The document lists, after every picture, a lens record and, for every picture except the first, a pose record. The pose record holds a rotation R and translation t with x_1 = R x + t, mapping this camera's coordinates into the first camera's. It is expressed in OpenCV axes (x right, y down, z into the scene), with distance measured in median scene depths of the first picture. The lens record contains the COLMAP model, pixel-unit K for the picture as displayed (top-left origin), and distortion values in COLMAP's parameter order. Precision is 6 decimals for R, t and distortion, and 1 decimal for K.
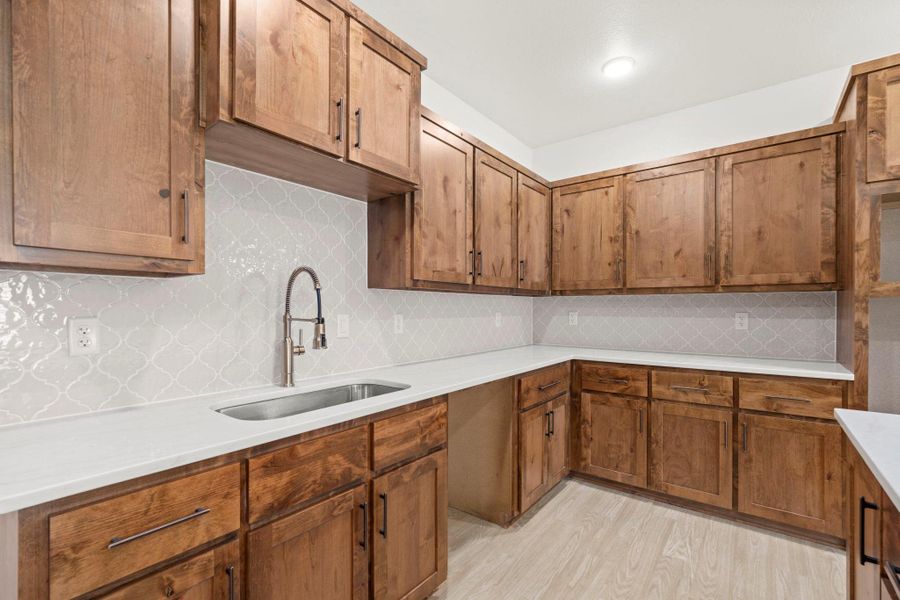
lens RADIAL K [[401.3, 0, 452.3], [0, 401.3, 309.9], [0, 0, 1]] dist [-0.000312, 0.000197]
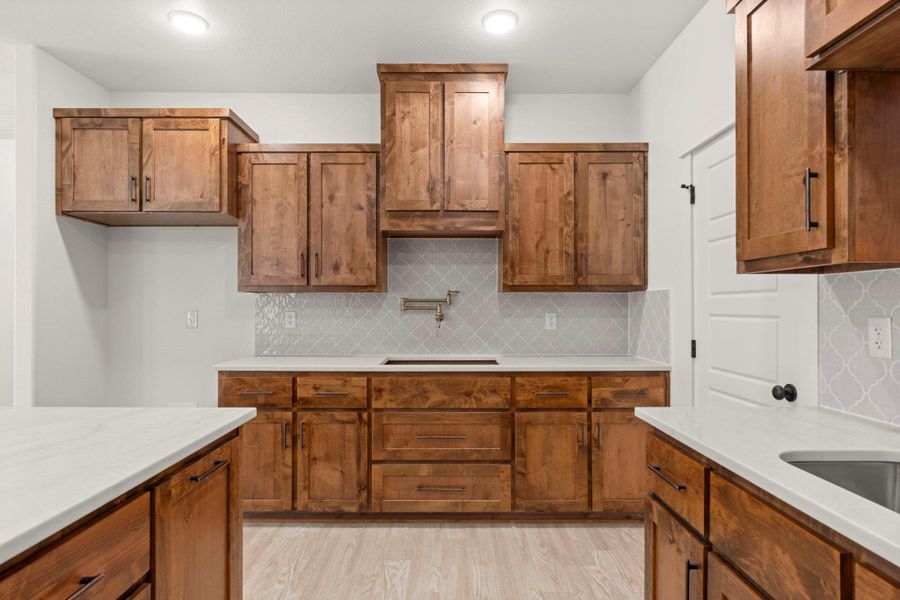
lens RADIAL K [[490.5, 0, 449.4], [0, 490.5, 306.2], [0, 0, 1]] dist [-0.004669, -0.000276]
pose [[-0.788066, -0.000477, -0.615591, 0.363527], [-0.000572, 1.000000, -0.000042, -0.003115], [0.615591, 0.000319, -0.788066, 0.837674]]
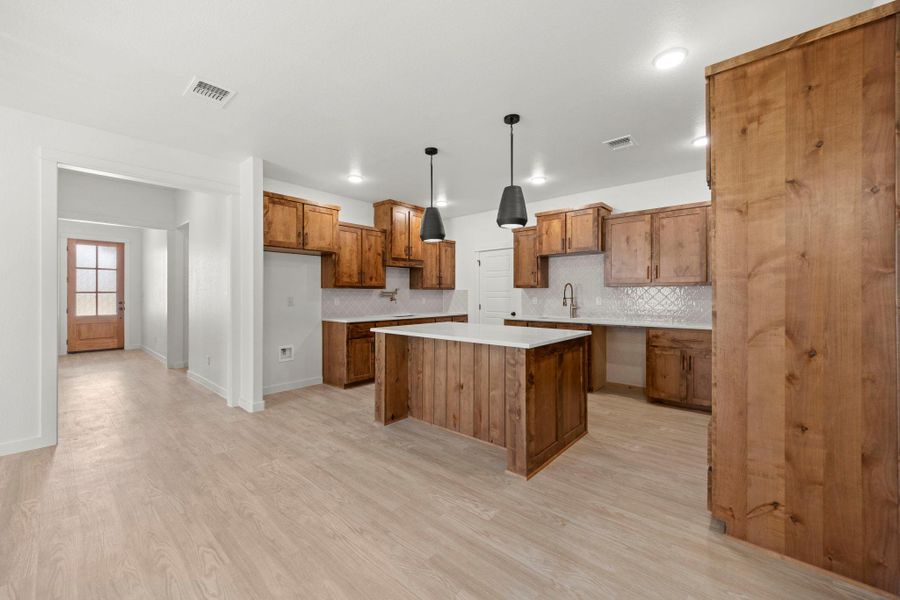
lens RADIAL K [[353.0, 0, 446.4], [0, 353.0, 294.6], [0, 0, 1]] dist [0.001813, -0.003490]
pose [[-0.066159, -0.001305, -0.997808, 2.374921], [-0.000398, 0.999999, -0.001282, -0.001667], [0.997809, 0.000313, -0.066159, 0.117013]]
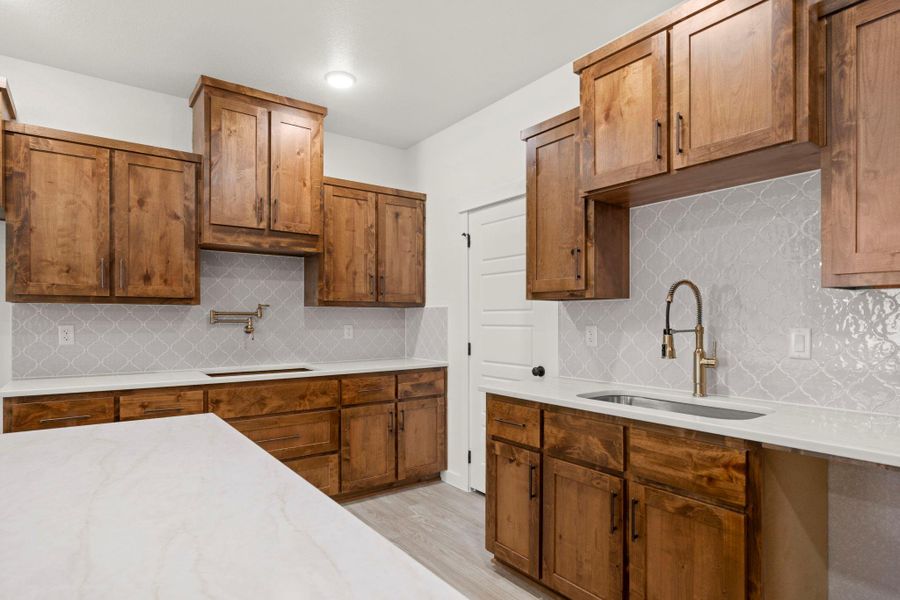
lens RADIAL K [[490.5, 0, 453.3], [0, 490.5, 321.0], [0, 0, 1]] dist [-0.004669, -0.000276]
pose [[-0.269442, 0.004263, -0.963007, 0.859695], [-0.000804, 0.999989, 0.004652, -0.005388], [0.963016, 0.002028, -0.269435, 0.653674]]
